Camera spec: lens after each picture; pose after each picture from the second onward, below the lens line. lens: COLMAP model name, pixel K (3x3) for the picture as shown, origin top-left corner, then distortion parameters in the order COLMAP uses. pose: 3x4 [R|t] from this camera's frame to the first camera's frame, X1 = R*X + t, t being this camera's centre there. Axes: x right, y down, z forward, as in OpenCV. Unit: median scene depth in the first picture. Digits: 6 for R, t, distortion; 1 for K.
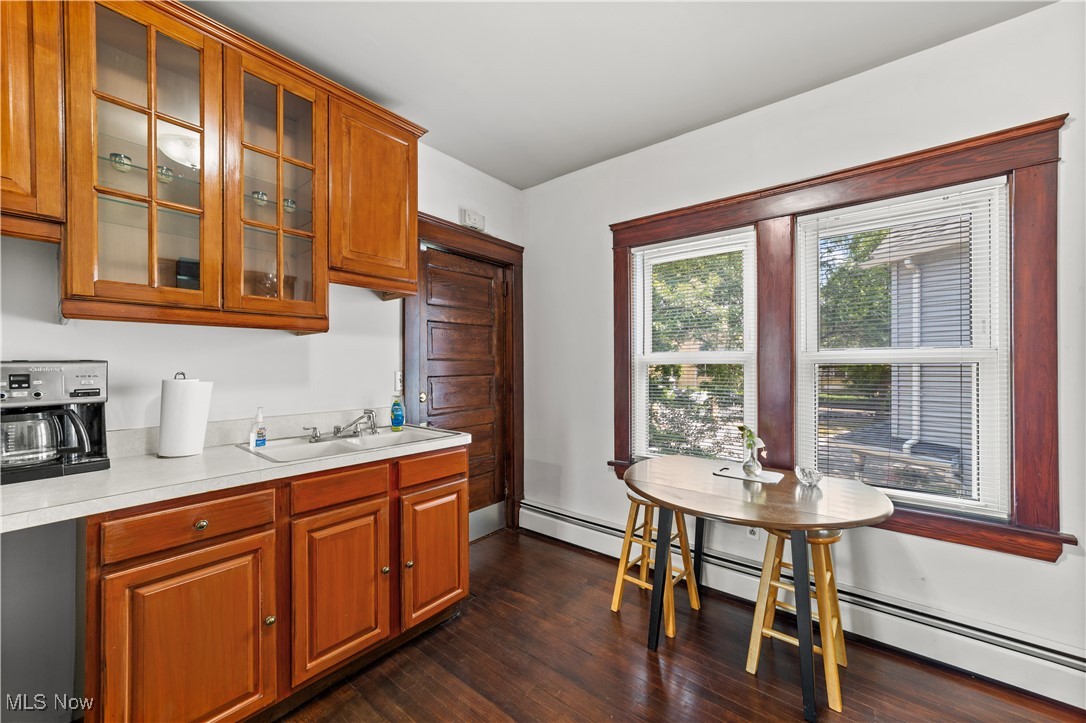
lens RADIAL K [[415.4, 0, 537.8], [0, 415.4, 366.3], [0, 0, 1]] dist [-0.001529, 0.000378]
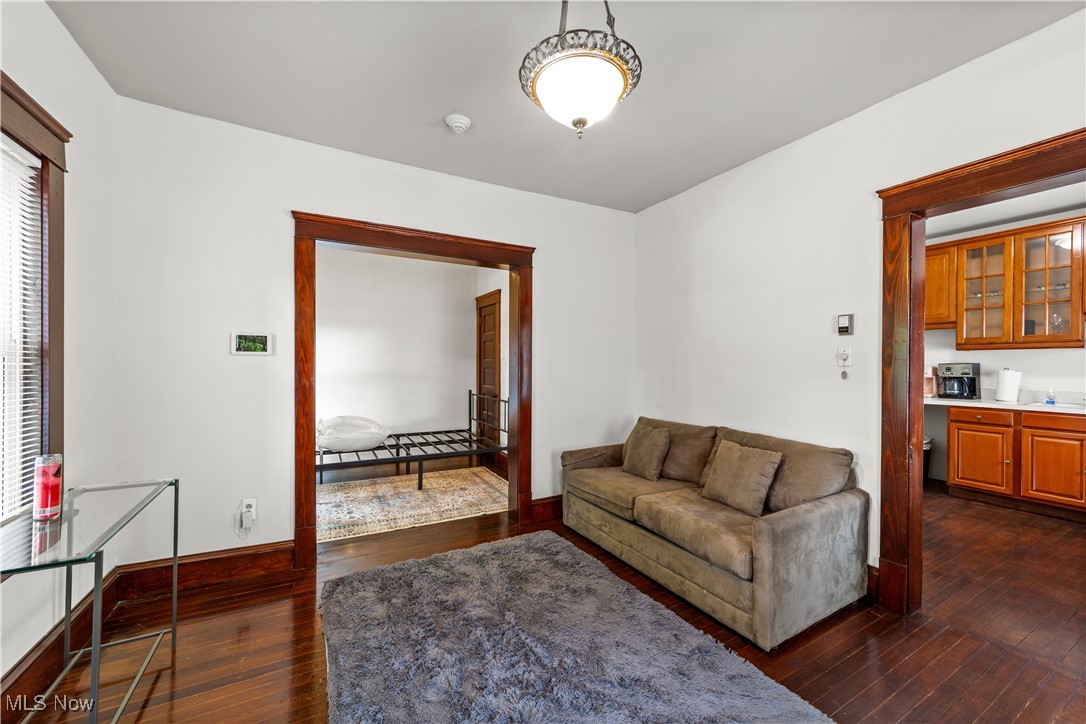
lens RADIAL K [[415.4, 0, 537.8], [0, 415.4, 366.8], [0, 0, 1]] dist [-0.001529, 0.000378]
pose [[-0.379291, 0.009396, -0.925230, 2.422946], [-0.001570, 0.999940, 0.010798, -0.013925], [0.925276, 0.005548, -0.379253, -0.637291]]
